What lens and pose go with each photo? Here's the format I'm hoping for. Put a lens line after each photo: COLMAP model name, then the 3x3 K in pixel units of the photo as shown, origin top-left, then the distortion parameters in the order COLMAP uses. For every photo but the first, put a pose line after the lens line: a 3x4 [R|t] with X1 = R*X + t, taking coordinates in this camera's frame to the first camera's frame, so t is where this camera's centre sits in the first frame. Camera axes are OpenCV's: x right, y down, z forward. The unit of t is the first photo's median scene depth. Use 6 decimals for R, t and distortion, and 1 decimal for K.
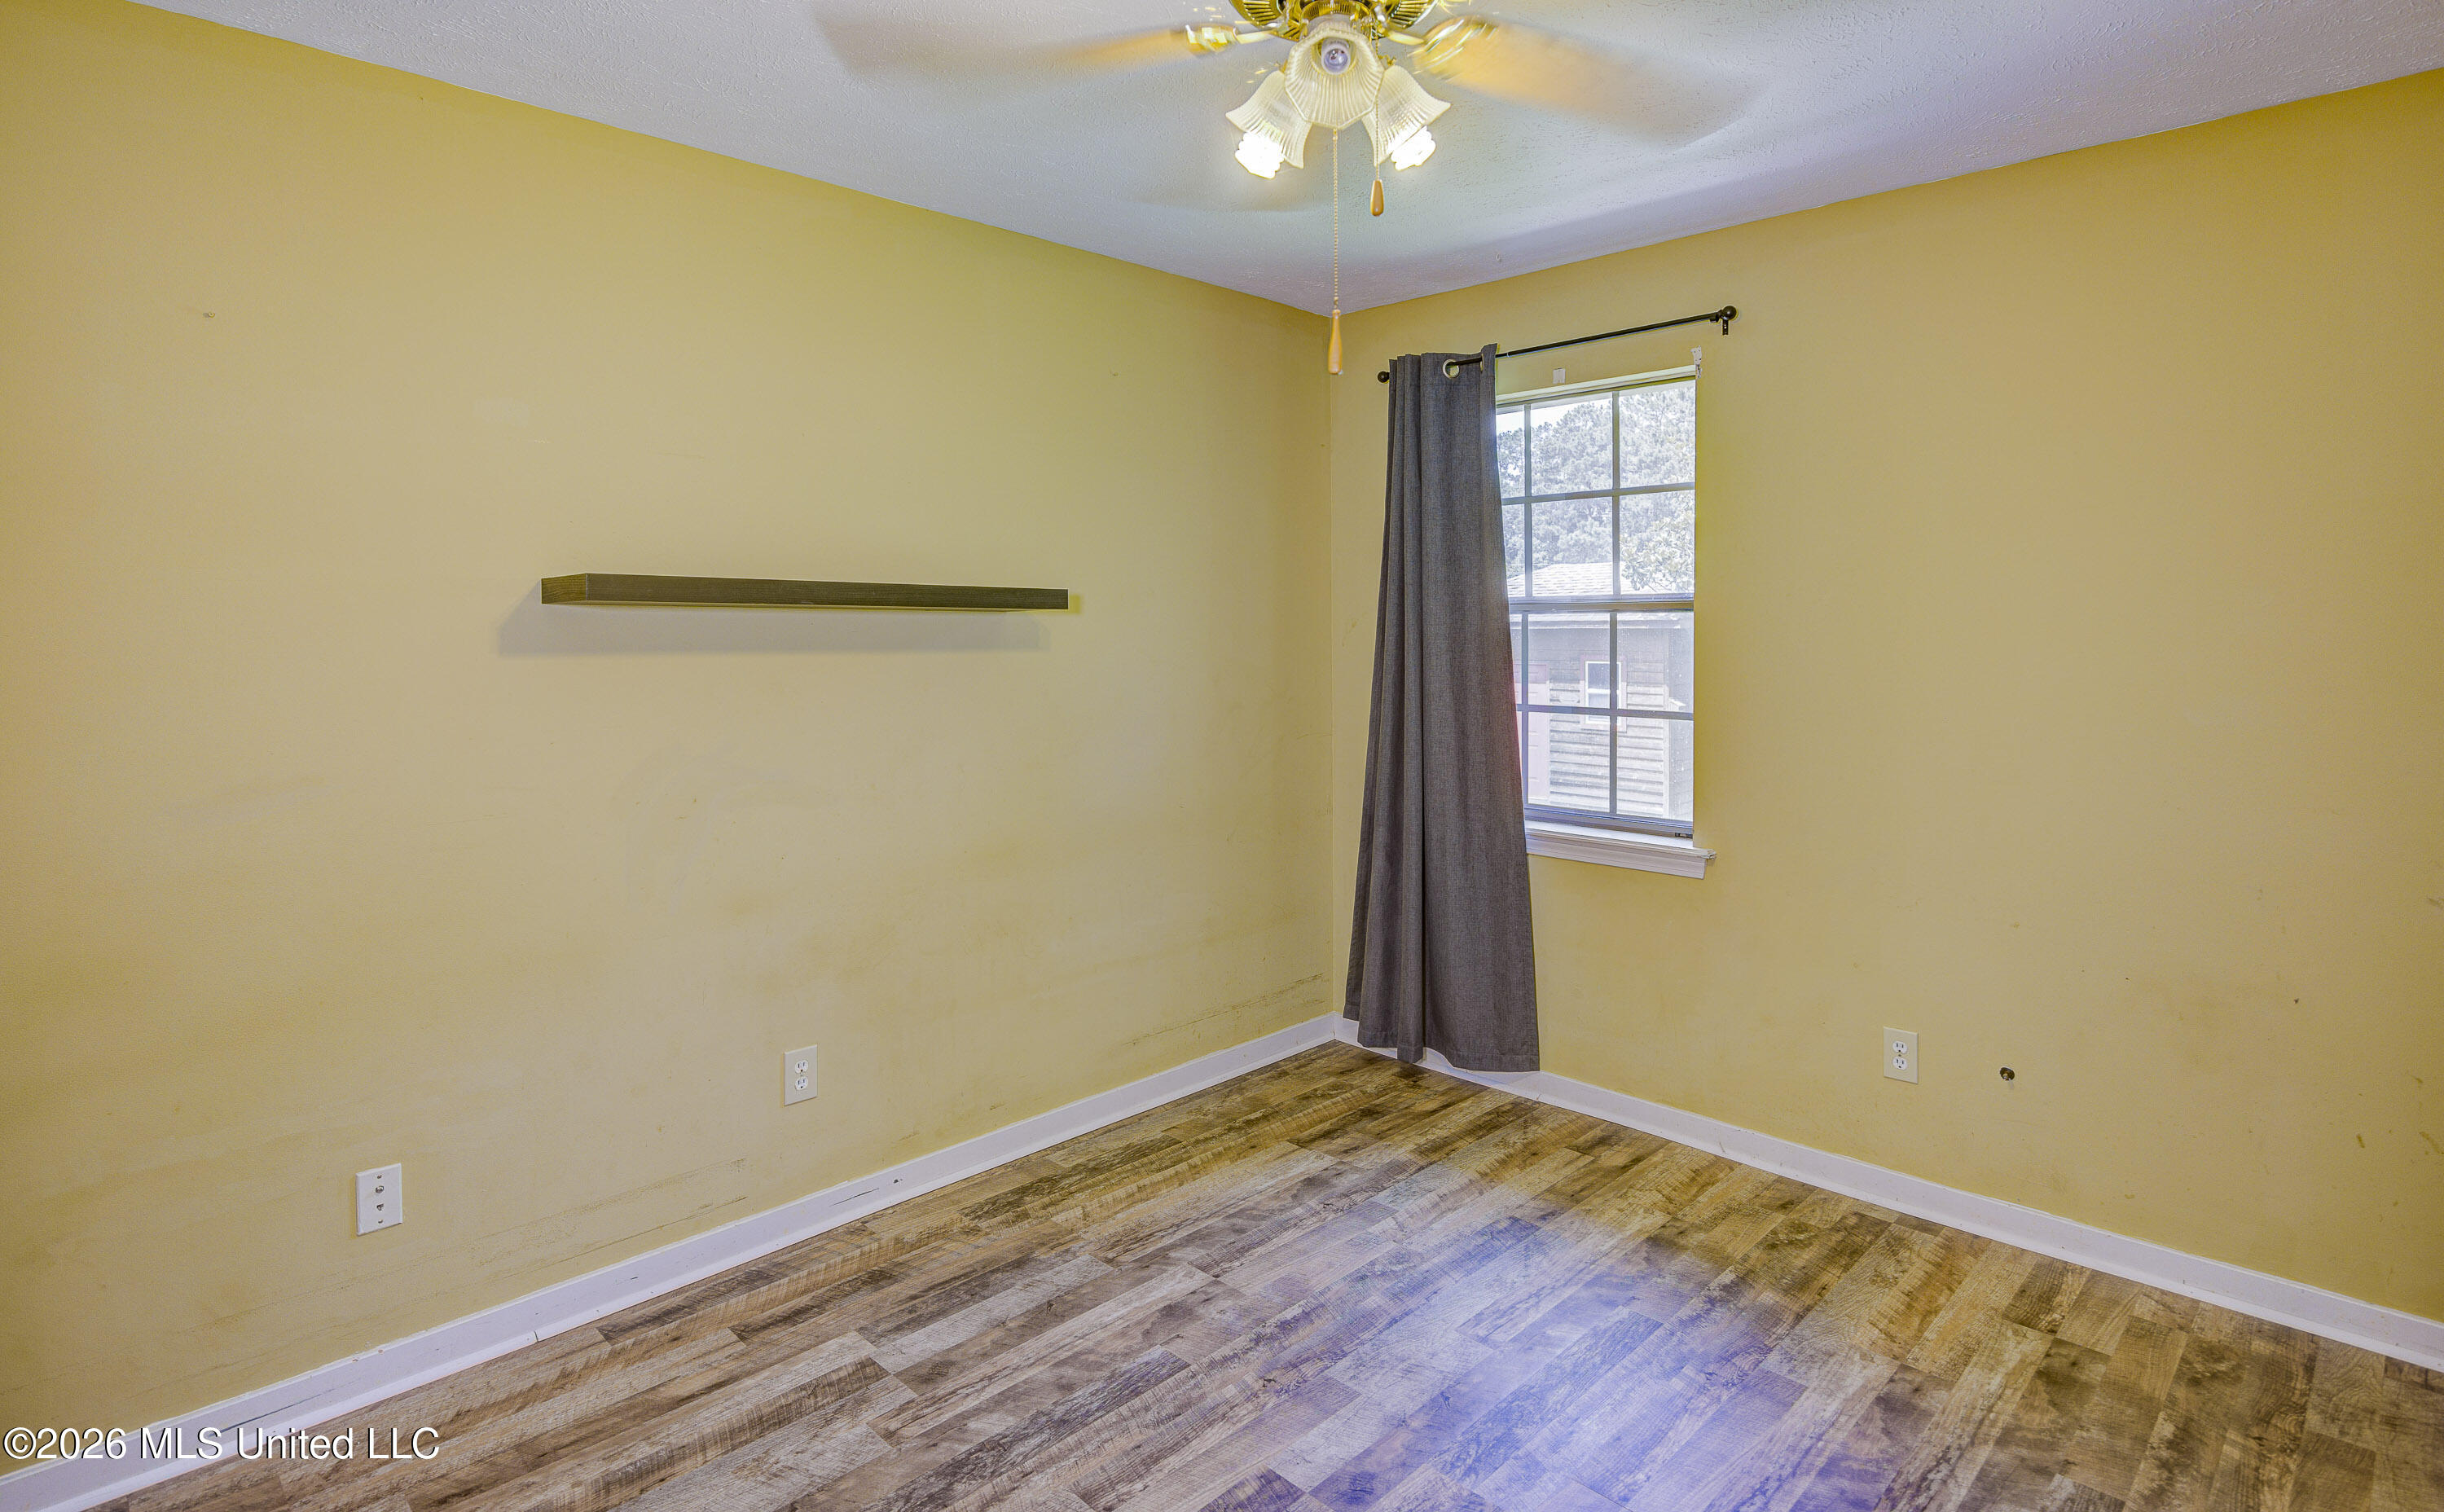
lens RADIAL K [[1183.0, 0, 1234.3], [0, 1183.0, 760.7], [0, 0, 1]] dist [-0.019619, -0.001027]
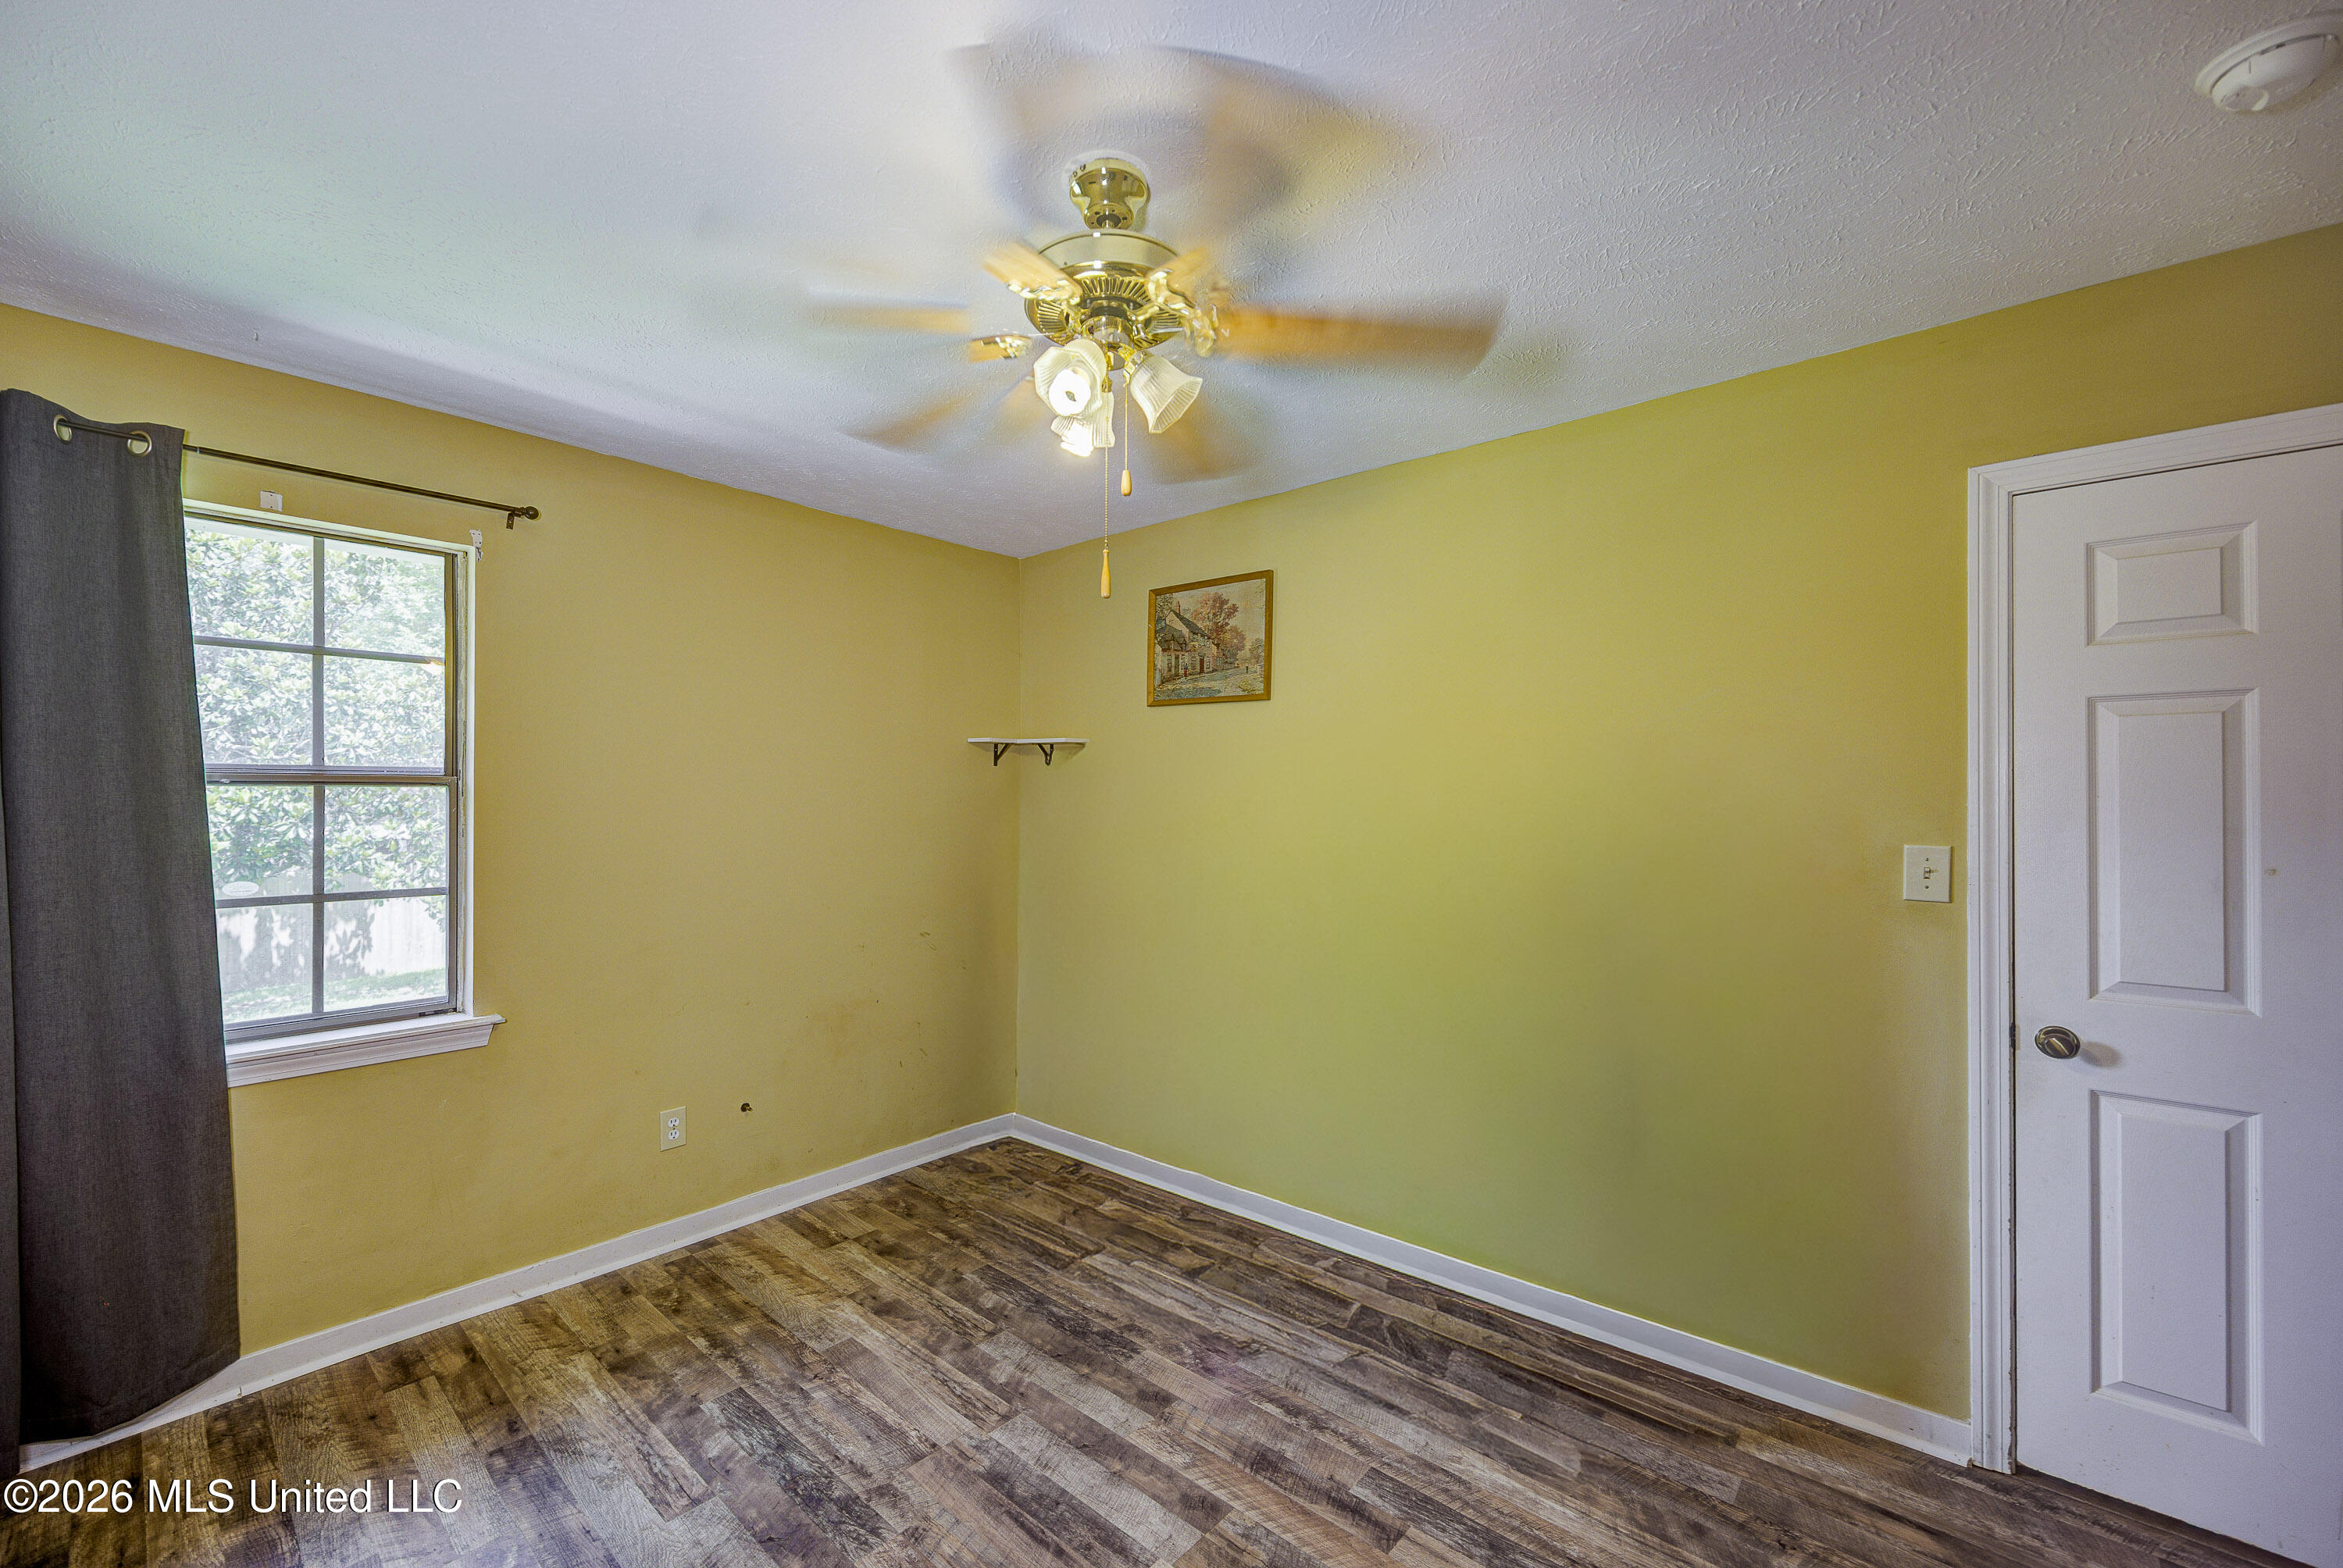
lens RADIAL K [[969.6, 0, 1180.8], [0, 969.6, 782.8], [0, 0, 1]] dist [0.008696, -0.002195]
pose [[-0.076342, 0.017292, 0.996932, -0.558793], [0.106354, 0.994287, -0.009102, -0.054090], [-0.991393, 0.105333, -0.077745, 0.500733]]
